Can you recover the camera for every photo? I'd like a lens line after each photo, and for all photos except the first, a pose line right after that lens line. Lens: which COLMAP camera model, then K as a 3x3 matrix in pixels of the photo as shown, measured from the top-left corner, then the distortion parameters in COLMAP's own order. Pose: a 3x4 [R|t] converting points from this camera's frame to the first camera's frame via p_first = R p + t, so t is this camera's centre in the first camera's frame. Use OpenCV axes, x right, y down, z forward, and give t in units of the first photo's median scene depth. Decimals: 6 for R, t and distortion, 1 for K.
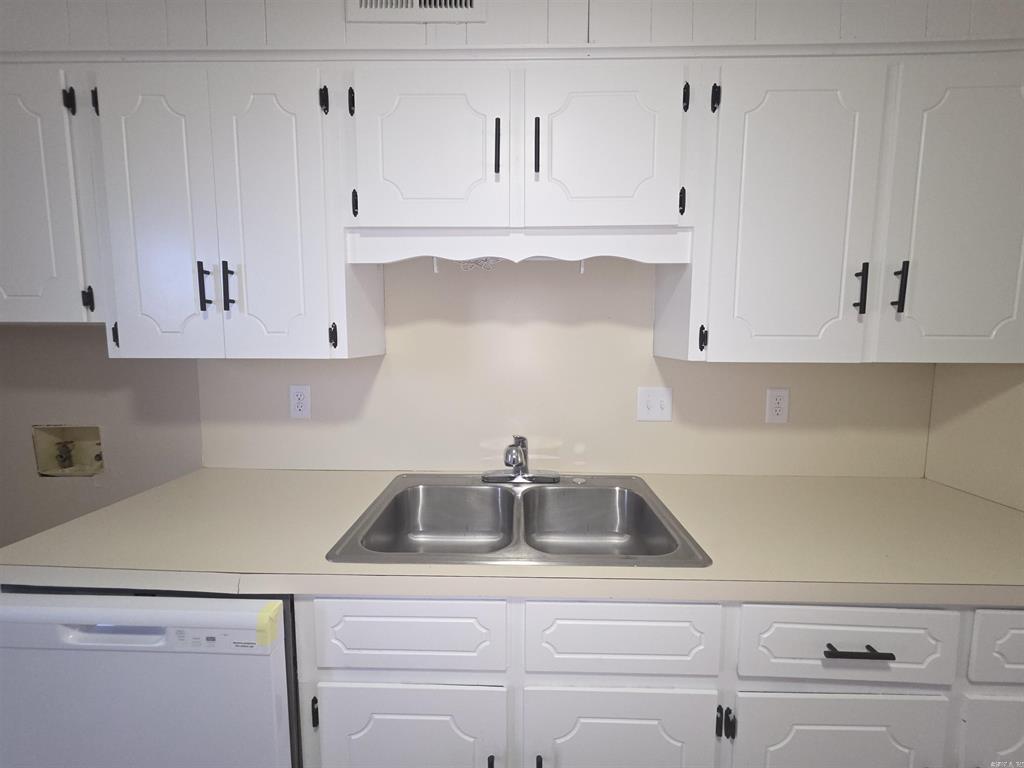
lens RADIAL K [[409.3, 0, 513.3], [0, 409.3, 376.2], [0, 0, 1]] dist [-0.000542, -0.000269]
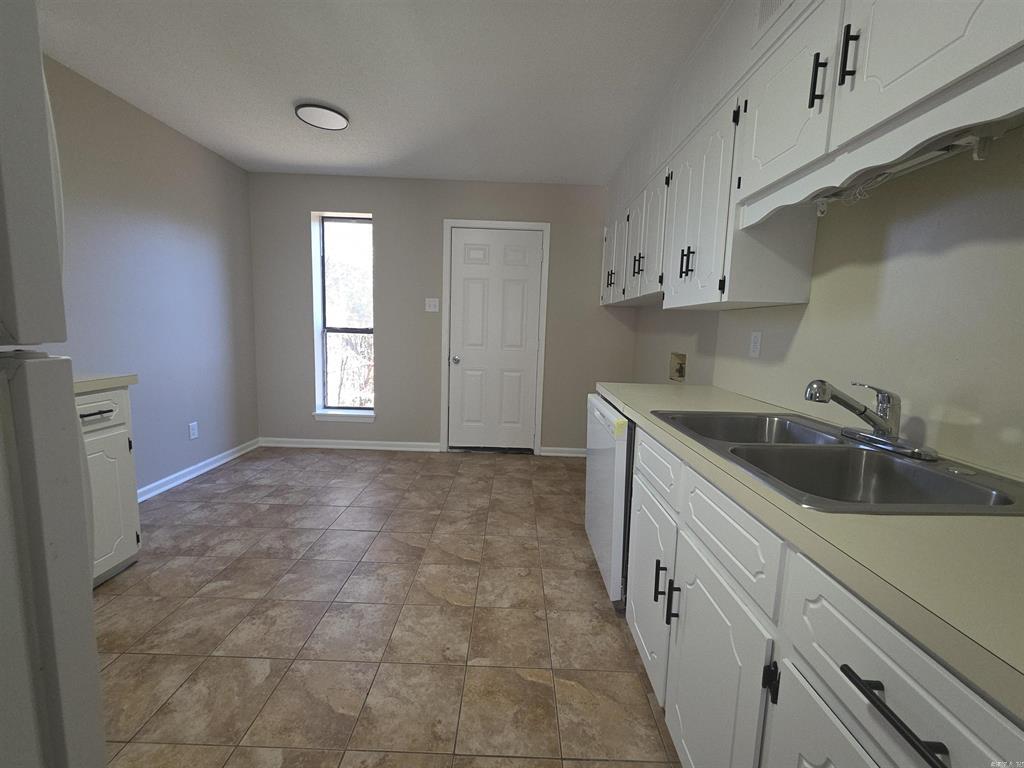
lens RADIAL K [[409.3, 0, 511.1], [0, 409.3, 378.0], [0, 0, 1]] dist [-0.000542, -0.000269]
pose [[0.016300, 0.119321, -0.992722, 1.002305], [-0.116450, 0.986324, 0.116640, 0.139109], [0.993063, 0.113702, 0.029972, 0.273424]]
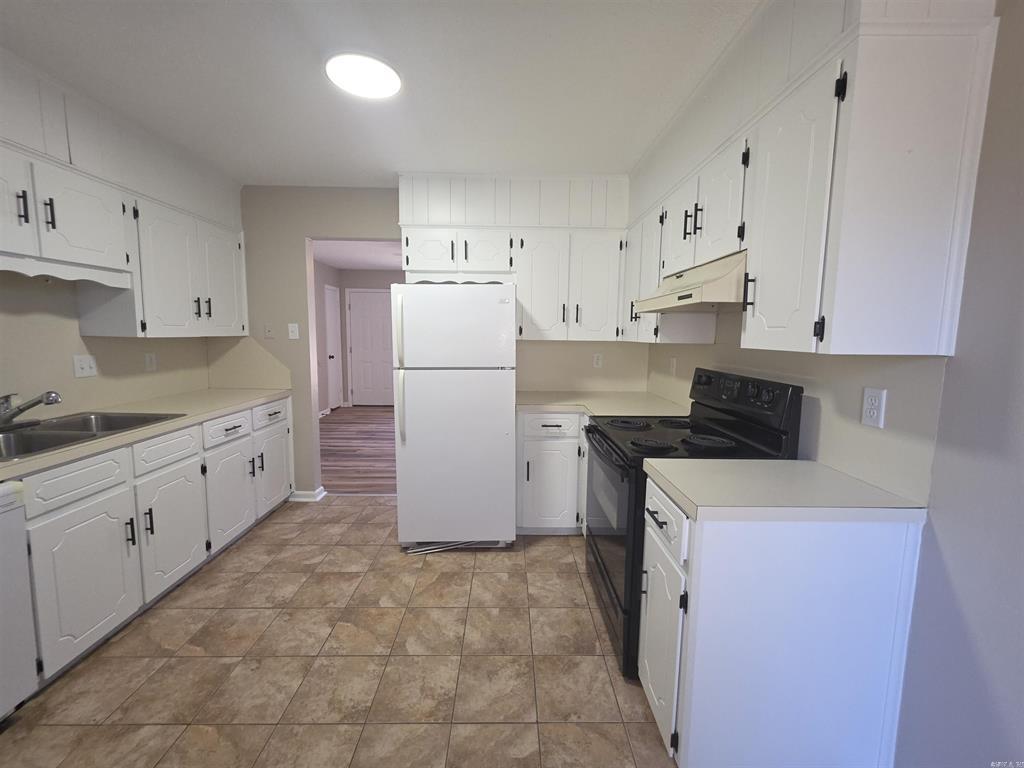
lens RADIAL K [[409.3, 0, 512.0], [0, 409.3, 381.3], [0, 0, 1]] dist [-0.000542, -0.000269]
pose [[-0.036327, -0.124005, 0.991616, -1.704743], [0.066934, 0.989741, 0.126223, 0.048475], [-0.997096, 0.070958, -0.027655, -0.796516]]
